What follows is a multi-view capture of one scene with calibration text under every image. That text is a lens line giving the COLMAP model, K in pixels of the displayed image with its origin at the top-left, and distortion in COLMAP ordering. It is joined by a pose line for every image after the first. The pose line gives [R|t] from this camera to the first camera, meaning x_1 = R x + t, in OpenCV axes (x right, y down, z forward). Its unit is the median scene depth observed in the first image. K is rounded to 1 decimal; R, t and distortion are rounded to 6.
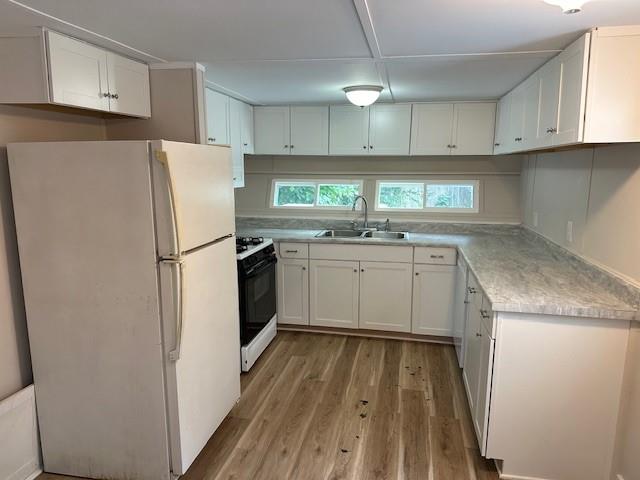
lens RADIAL K [[445.8, 0, 318.4], [0, 445.8, 239.8], [0, 0, 1]] dist [0.063662, -0.090866]
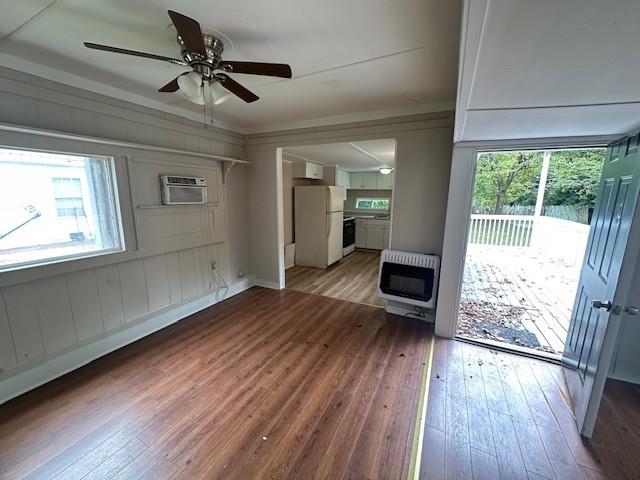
lens RADIAL K [[255.3, 0, 319.3], [0, 255.3, 237.2], [0, 0, 1]] dist [0.000722, 0.000259]
pose [[0.964552, 0.053664, -0.258381, 0.117563], [-0.054847, 0.998491, 0.002634, 0.140613], [0.258132, 0.011631, 0.966040, -0.716825]]
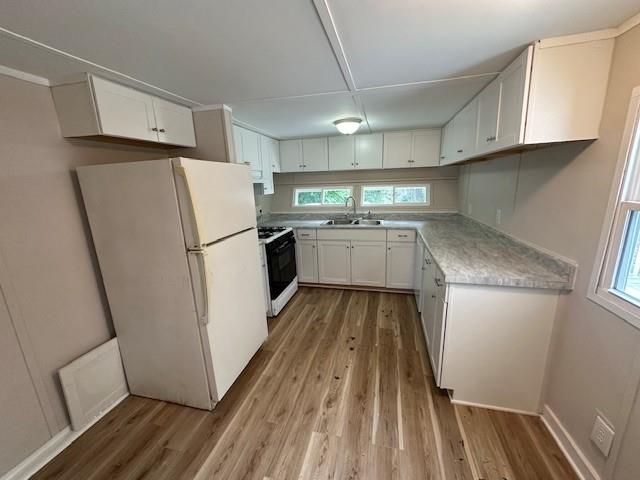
lens RADIAL K [[255.3, 0, 319.3], [0, 255.3, 237.2], [0, 0, 1]] dist [0.000722, 0.000259]
pose [[0.997847, -0.028421, -0.059105, 0.039338], [0.031421, 0.998232, 0.050458, -0.009793], [0.057566, -0.052207, 0.996976, 0.138346]]
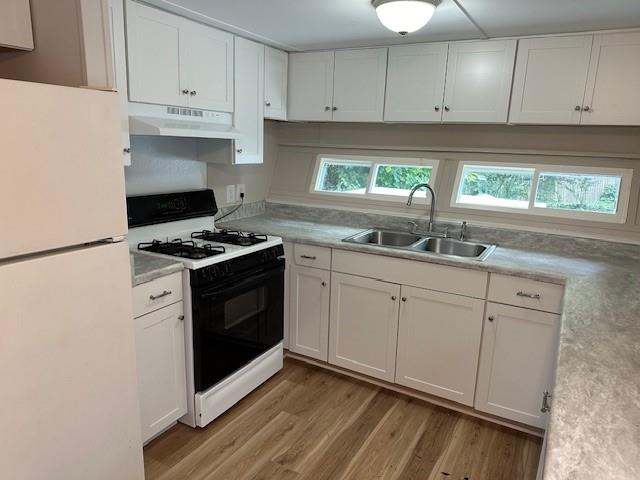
lens RADIAL K [[445.8, 0, 318.4], [0, 445.8, 239.8], [0, 0, 1]] dist [0.063662, -0.090866]
pose [[0.949104, 0.093468, -0.300774, 0.168390], [-0.079304, 0.995104, 0.058991, -0.045934], [0.304815, -0.032136, 0.951869, 0.341541]]
